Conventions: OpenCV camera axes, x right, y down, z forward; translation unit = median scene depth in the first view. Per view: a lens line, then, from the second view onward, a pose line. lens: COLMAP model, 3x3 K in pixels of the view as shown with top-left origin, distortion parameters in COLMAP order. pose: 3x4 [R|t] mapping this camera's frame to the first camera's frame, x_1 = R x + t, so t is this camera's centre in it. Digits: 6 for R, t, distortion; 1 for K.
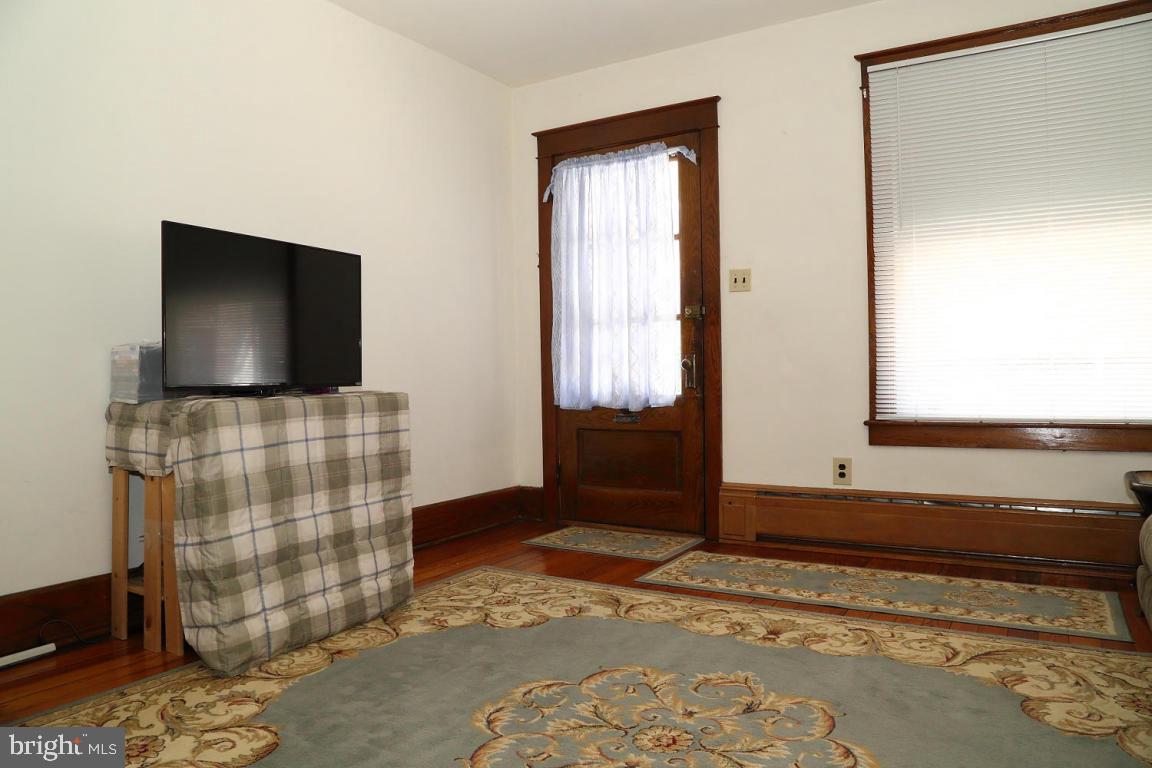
lens RADIAL K [[796.7, 0, 574.5], [0, 796.7, 378.6], [0, 0, 1]] dist [-0.112928, 0.055773]
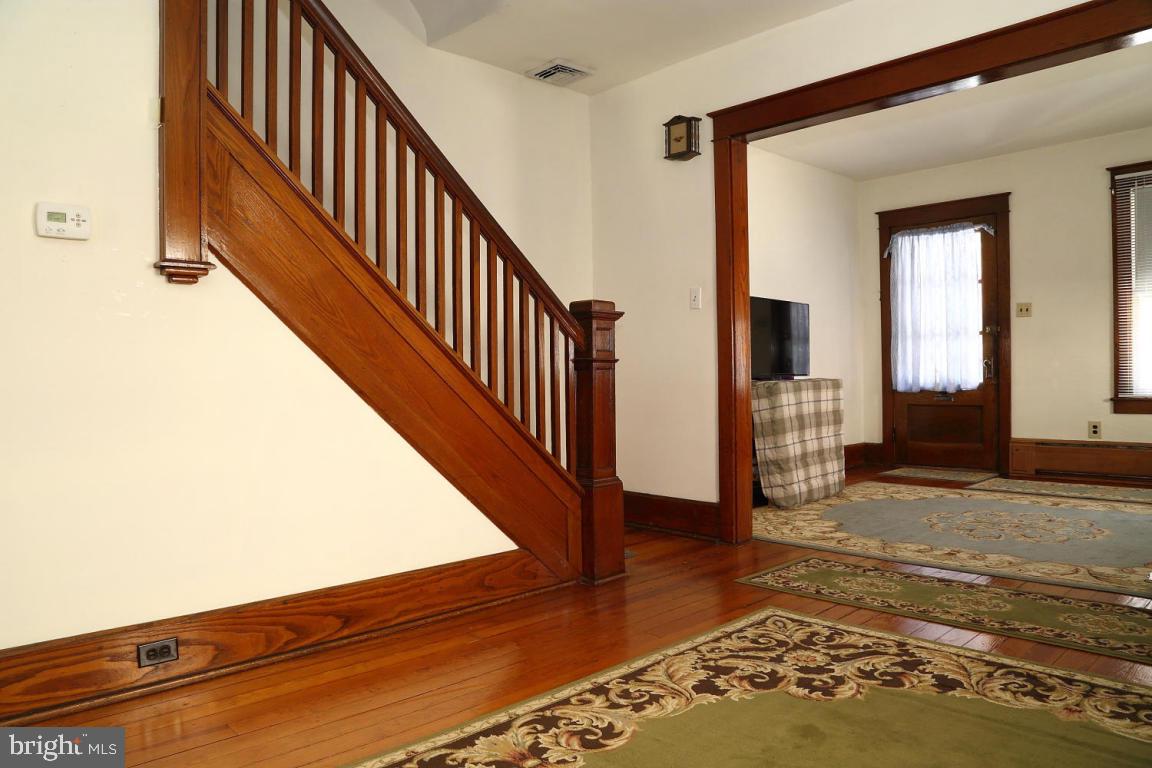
lens RADIAL K [[796.7, 0, 570.2], [0, 796.7, 385.2], [0, 0, 1]] dist [-0.112928, 0.055773]
pose [[0.964336, 0.002993, -0.264665, -0.267181], [0.000411, 0.999918, 0.012802, 0.006395], [0.264682, -0.012454, 0.964255, -0.750956]]
